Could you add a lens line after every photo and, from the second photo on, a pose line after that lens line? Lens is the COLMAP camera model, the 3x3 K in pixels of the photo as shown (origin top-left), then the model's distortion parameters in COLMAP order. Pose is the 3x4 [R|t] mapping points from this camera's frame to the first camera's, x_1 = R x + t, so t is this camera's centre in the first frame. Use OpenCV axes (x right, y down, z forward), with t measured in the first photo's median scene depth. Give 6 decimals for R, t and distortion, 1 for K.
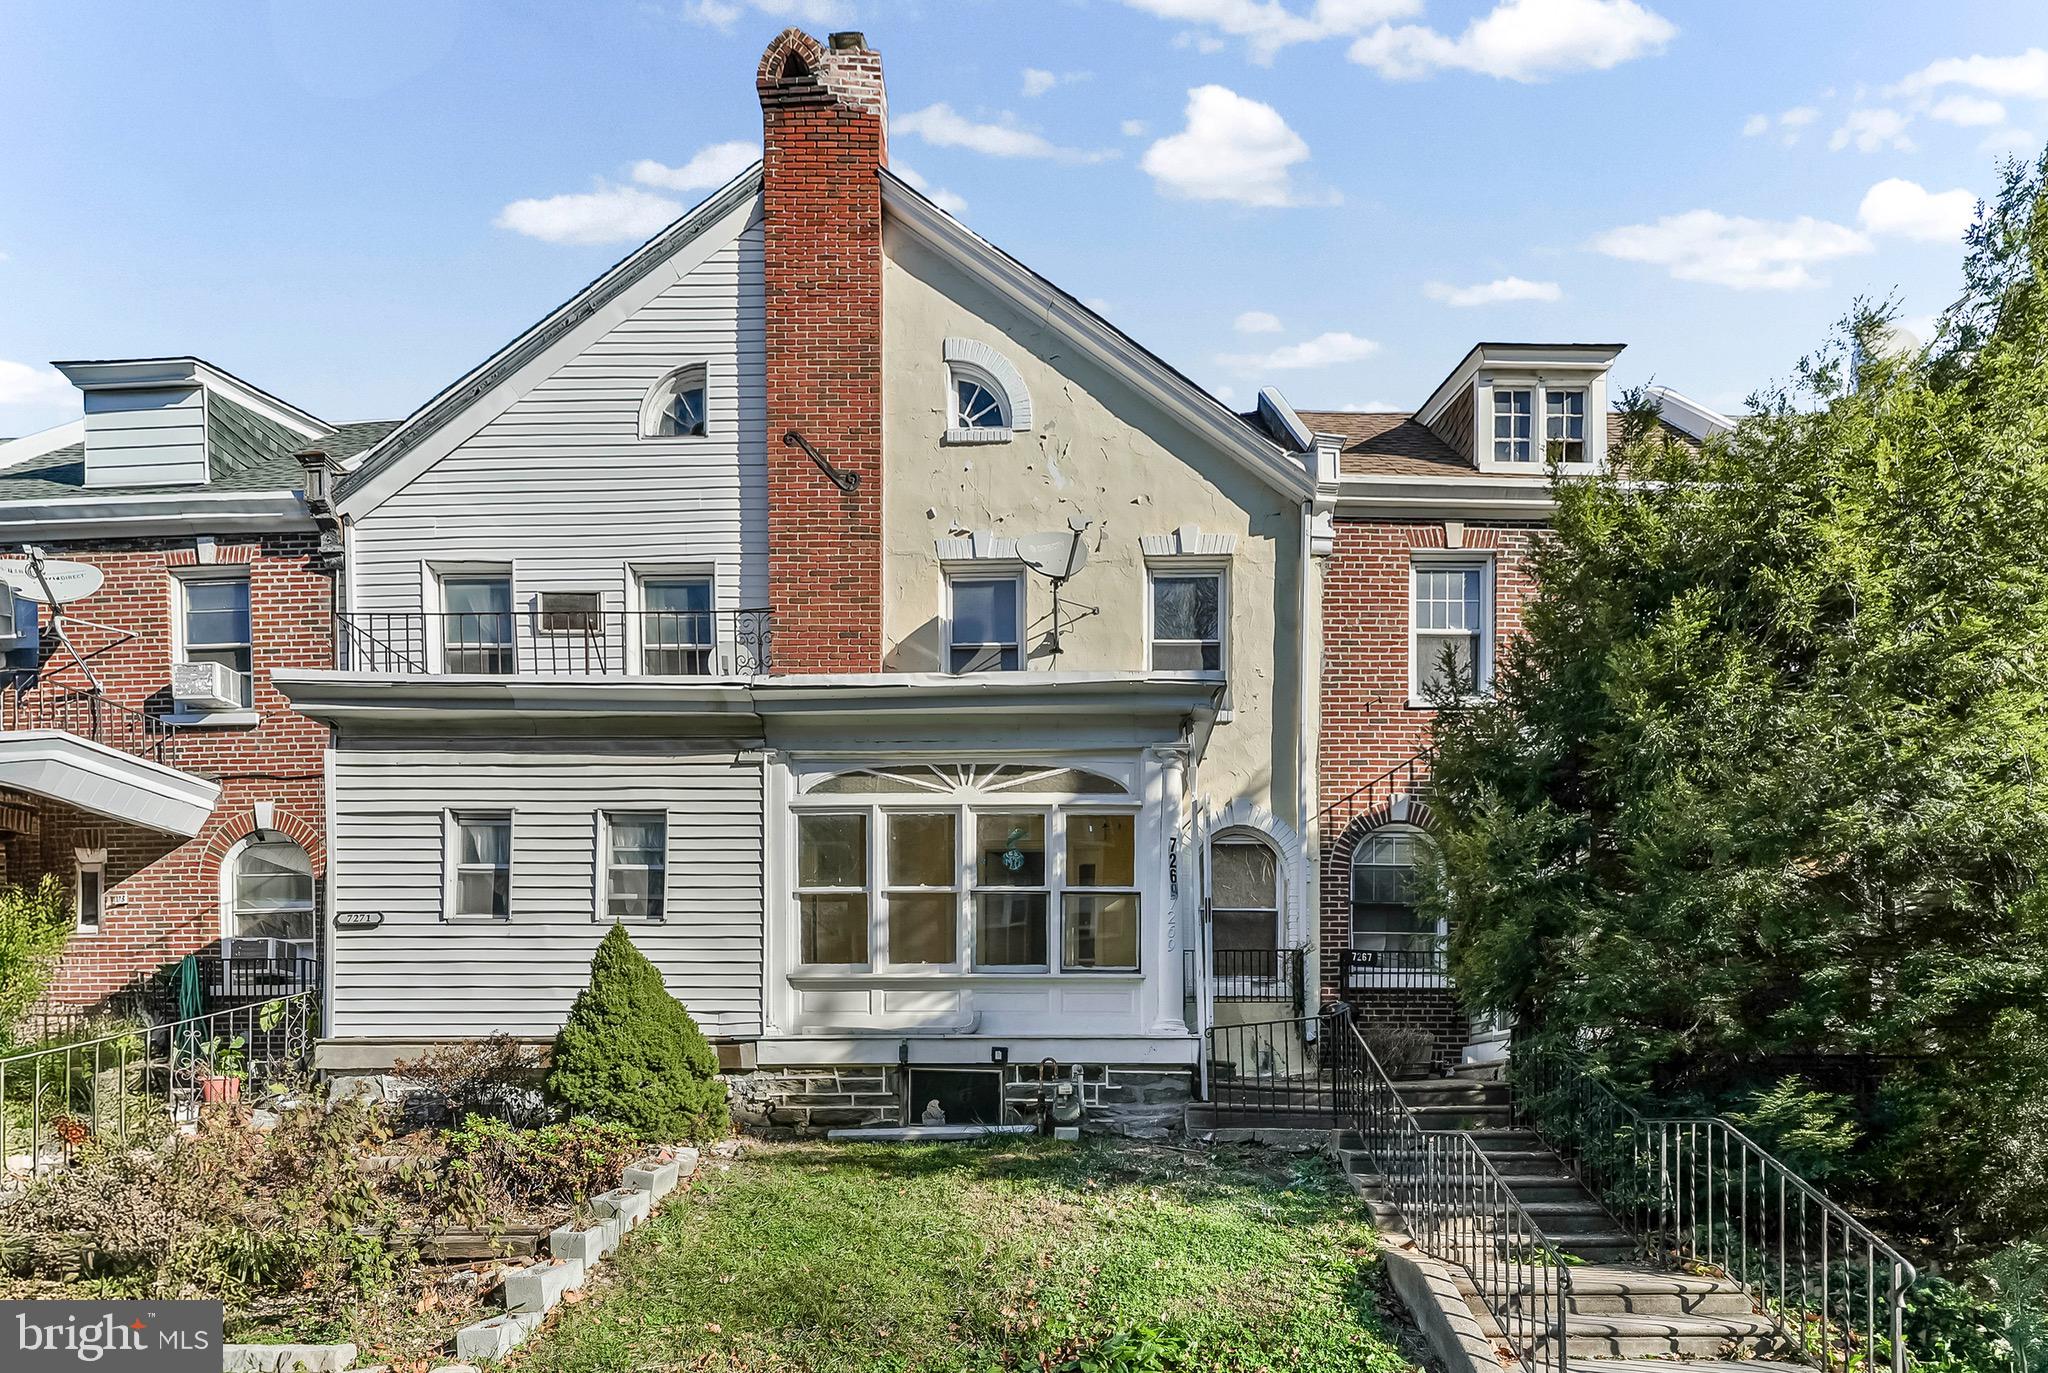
lens RADIAL K [[1050.7, 0, 1019.3], [0, 1050.7, 686.4], [0, 0, 1]] dist [0.009180, 0.005370]
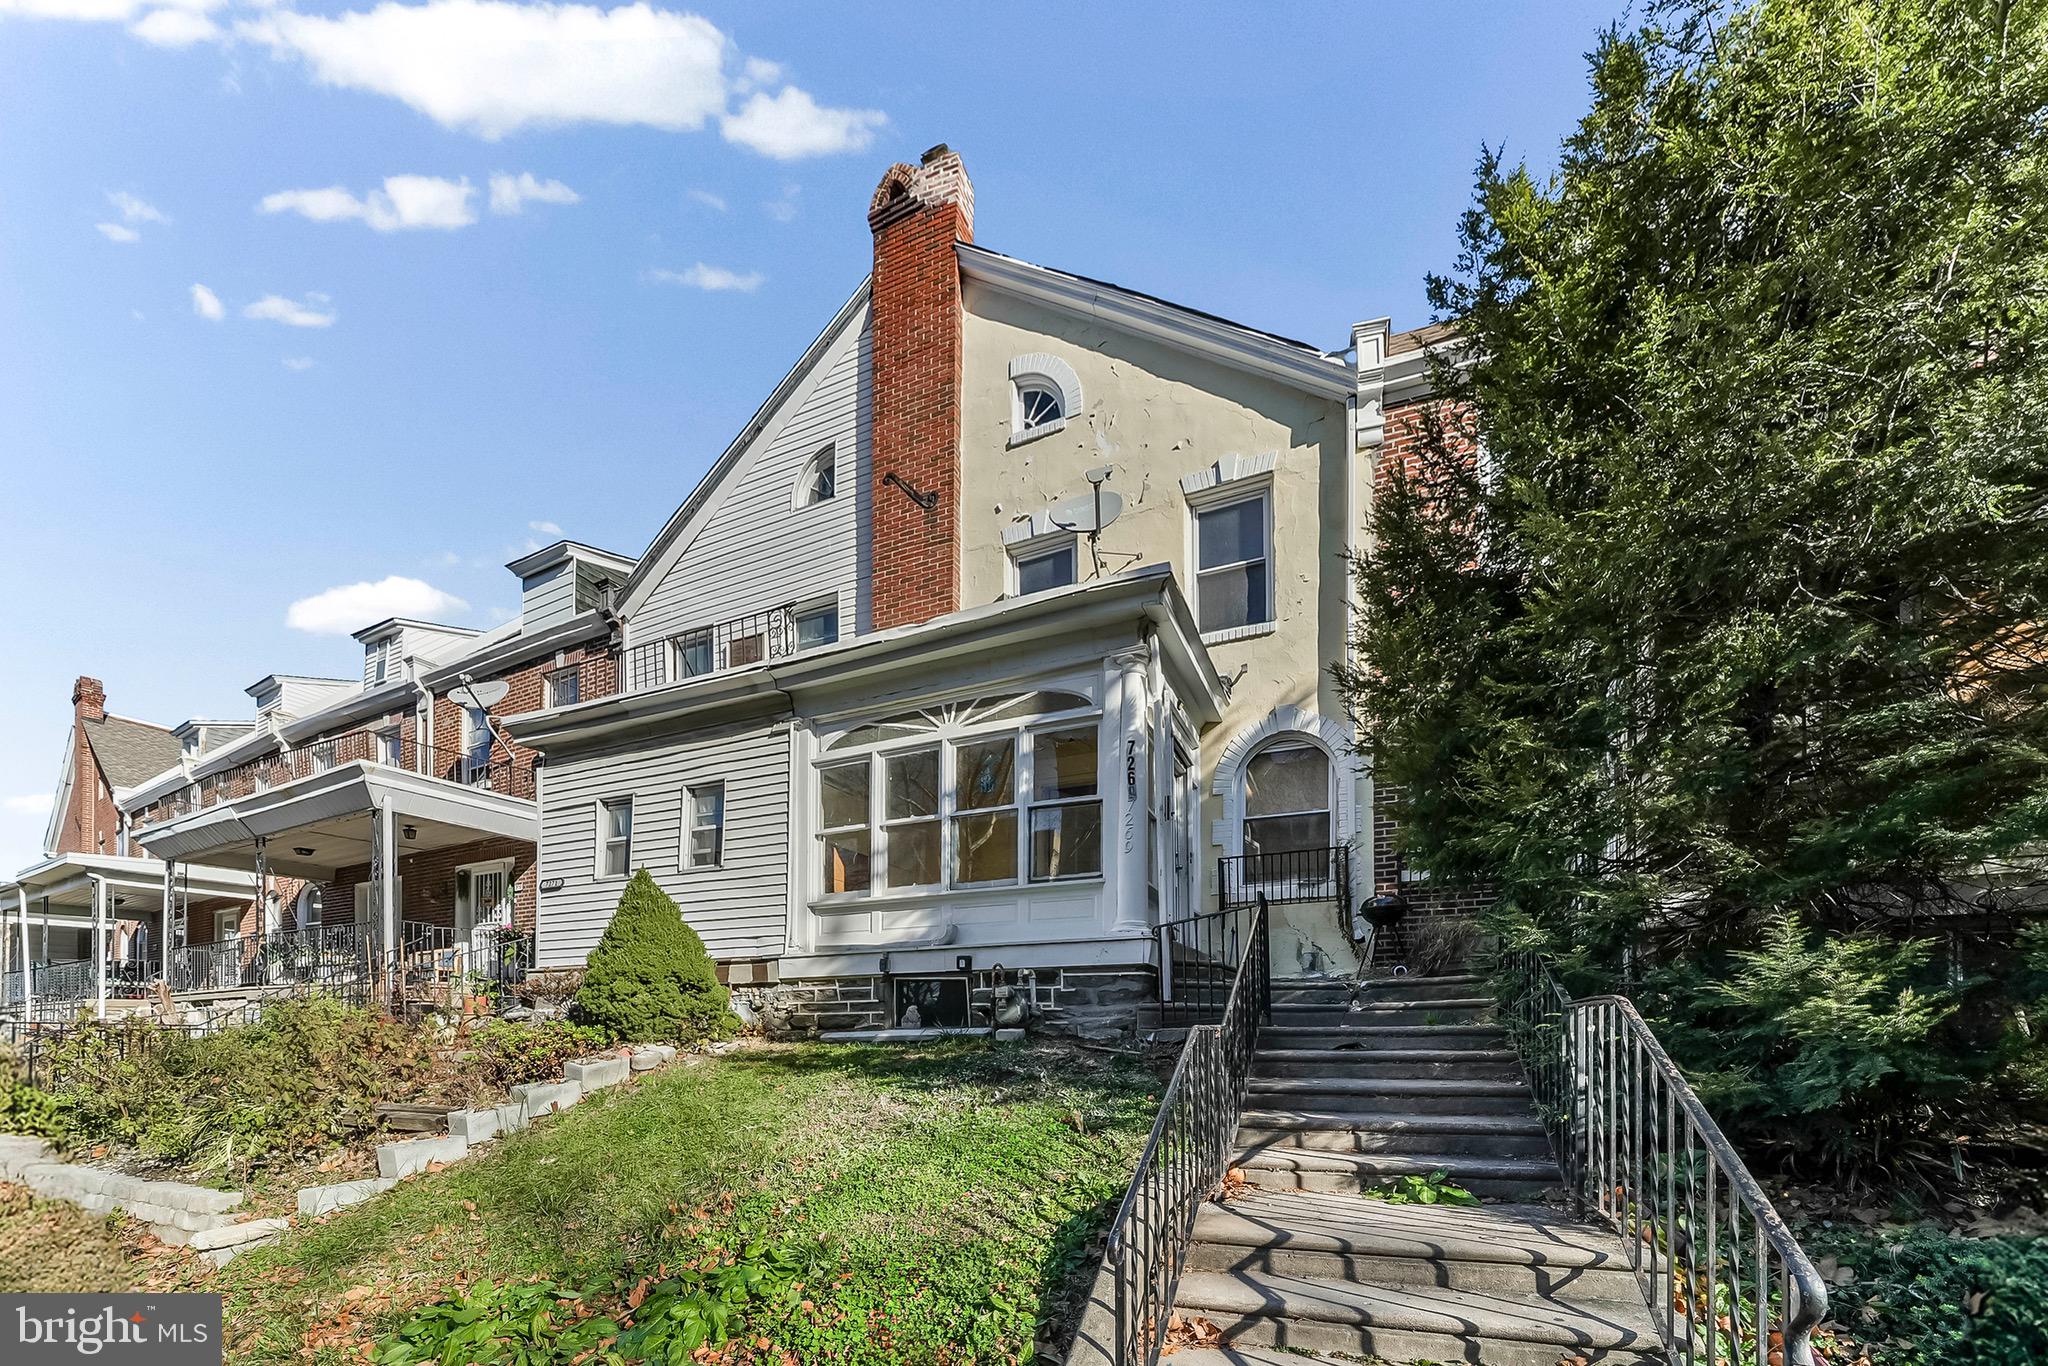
lens RADIAL K [[789.0, 0, 1010.8], [0, 789.0, 763.6], [0, 0, 1]] dist [-0.012559, -0.000879]
pose [[0.914449, -0.136643, -0.380935, 0.309396], [0.159696, 0.986728, 0.029411, 0.121648], [0.371860, -0.087729, 0.924134, 0.270673]]
